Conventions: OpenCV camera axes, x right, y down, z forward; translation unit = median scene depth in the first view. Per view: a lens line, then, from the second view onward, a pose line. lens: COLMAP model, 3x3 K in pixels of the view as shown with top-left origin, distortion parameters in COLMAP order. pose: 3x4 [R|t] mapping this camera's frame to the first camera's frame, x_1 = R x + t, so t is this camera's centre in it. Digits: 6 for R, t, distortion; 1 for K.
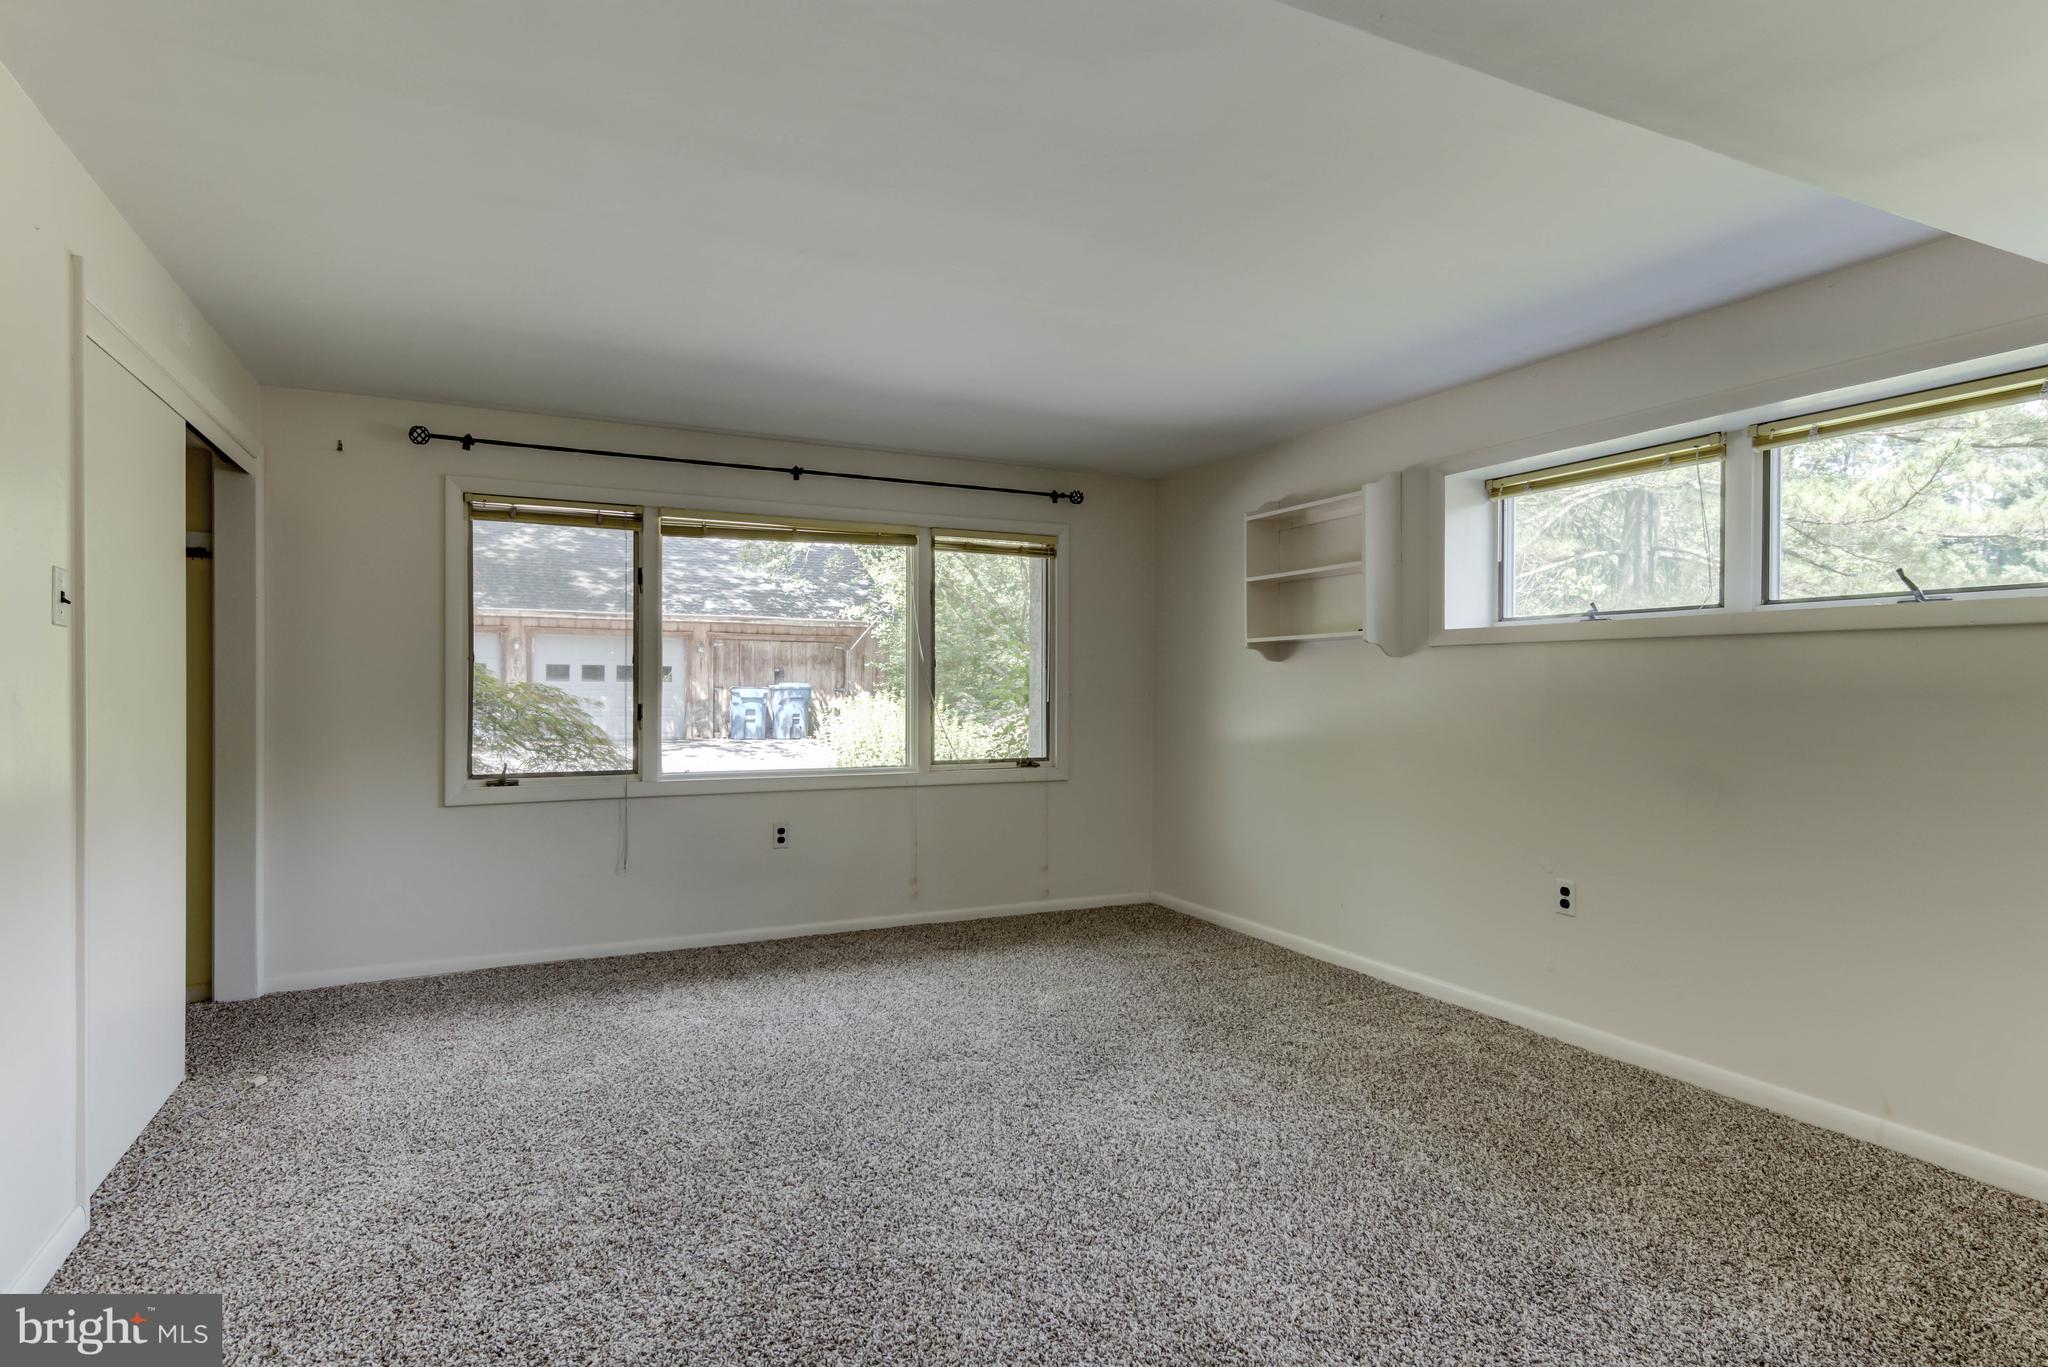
lens RADIAL K [[1077.7, 0, 1024.7], [0, 1077.7, 692.2], [0, 0, 1]] dist [0.019290, -0.011651]
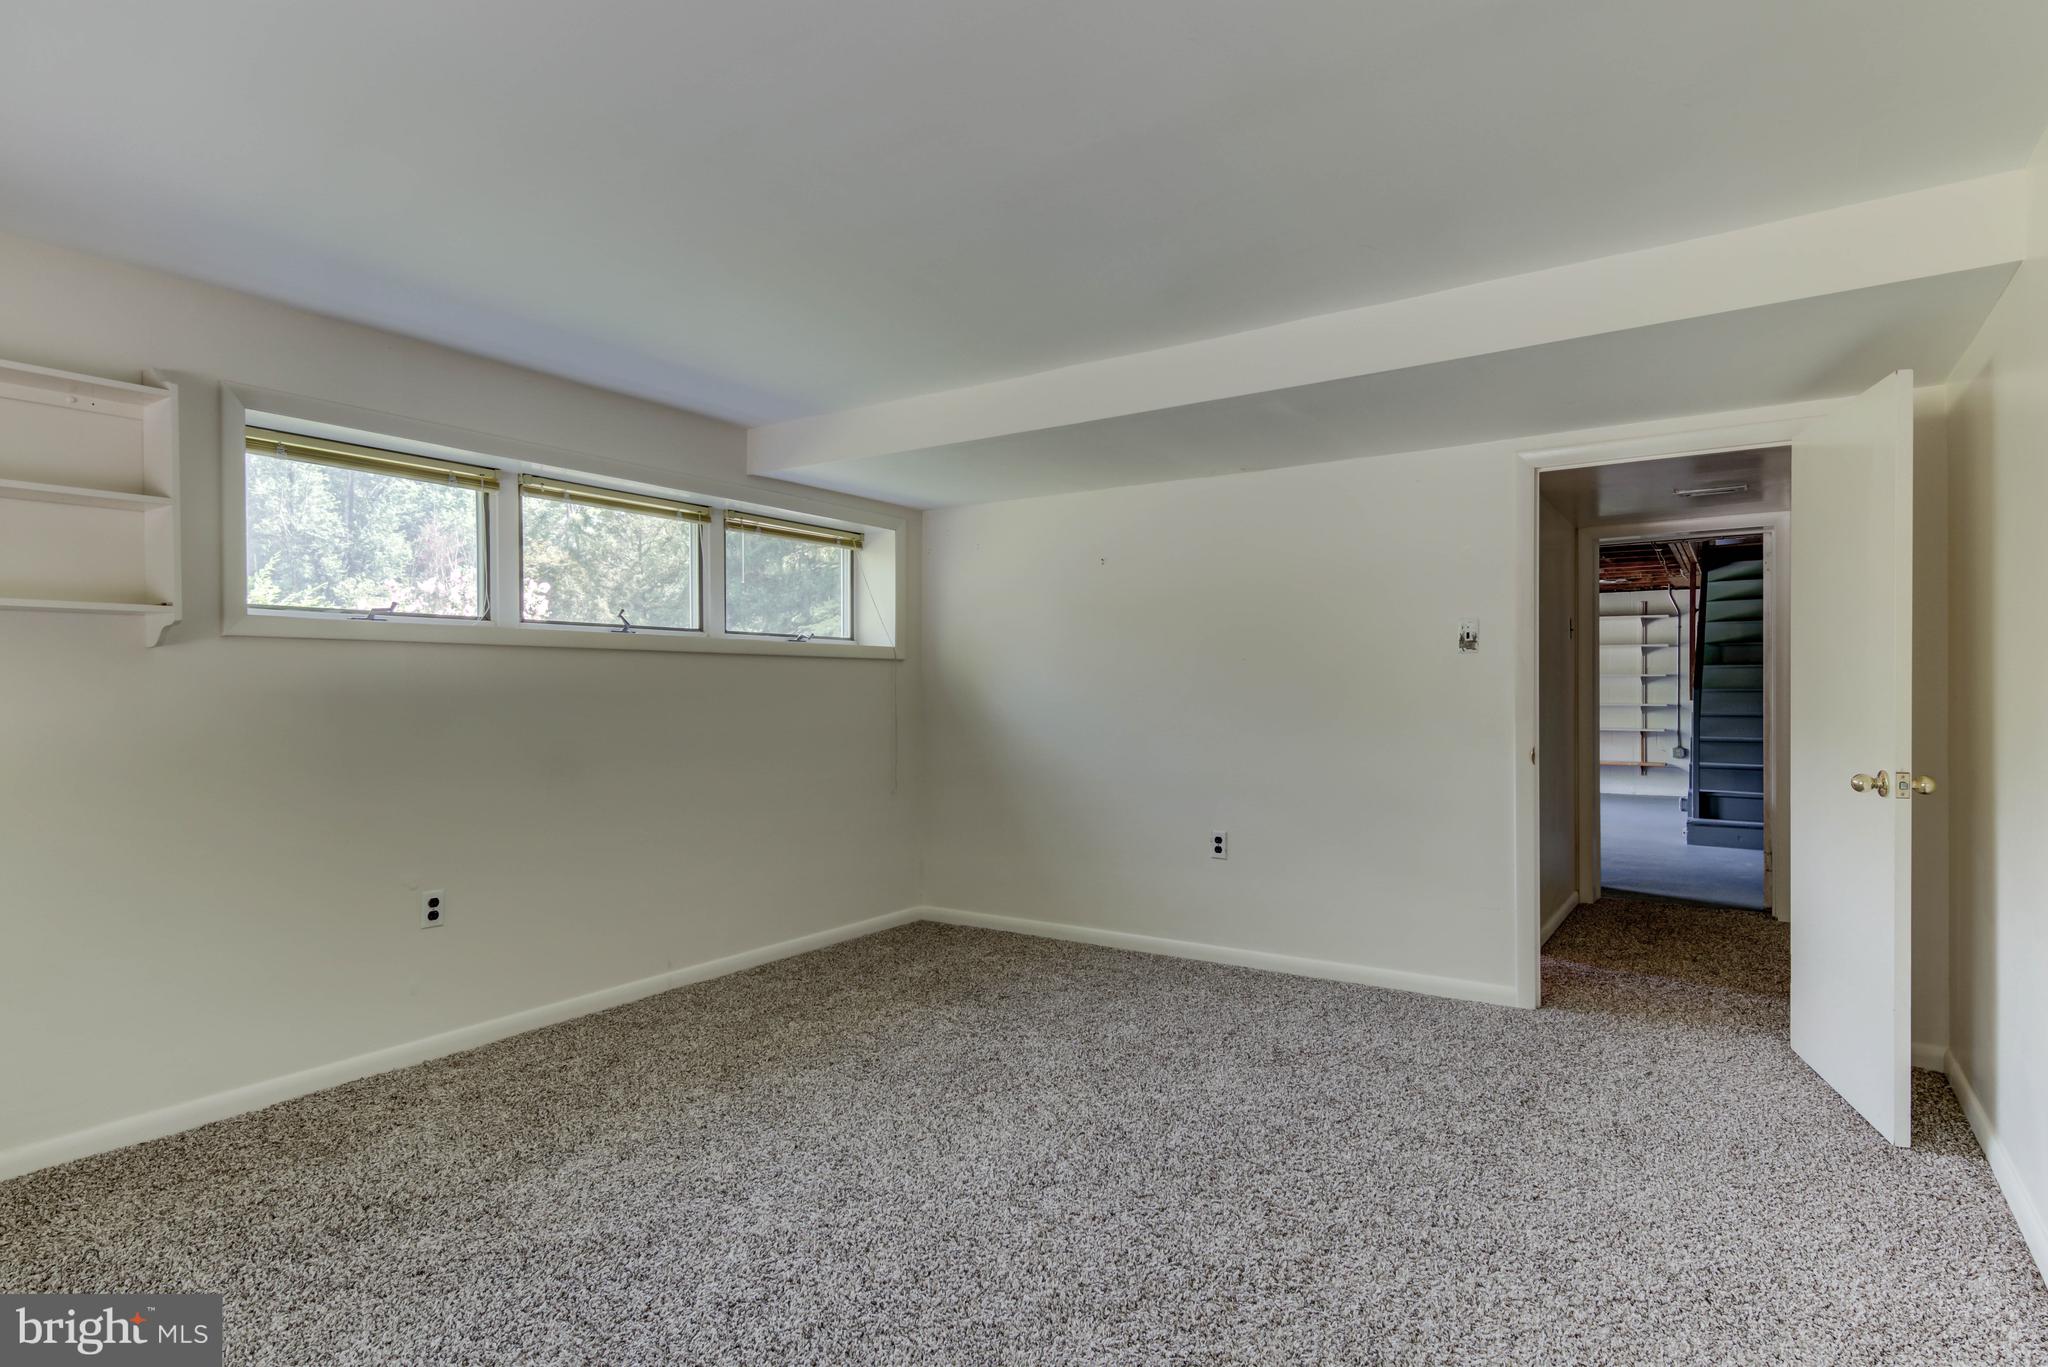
lens RADIAL K [[1077.7, 0, 1024.7], [0, 1077.7, 692.2], [0, 0, 1]] dist [0.019290, -0.011651]
pose [[-0.493216, -0.000135, 0.869907, -0.627024], [0.013688, 0.999875, 0.007916, -0.003487], [-0.869799, 0.015812, -0.493153, 1.064847]]
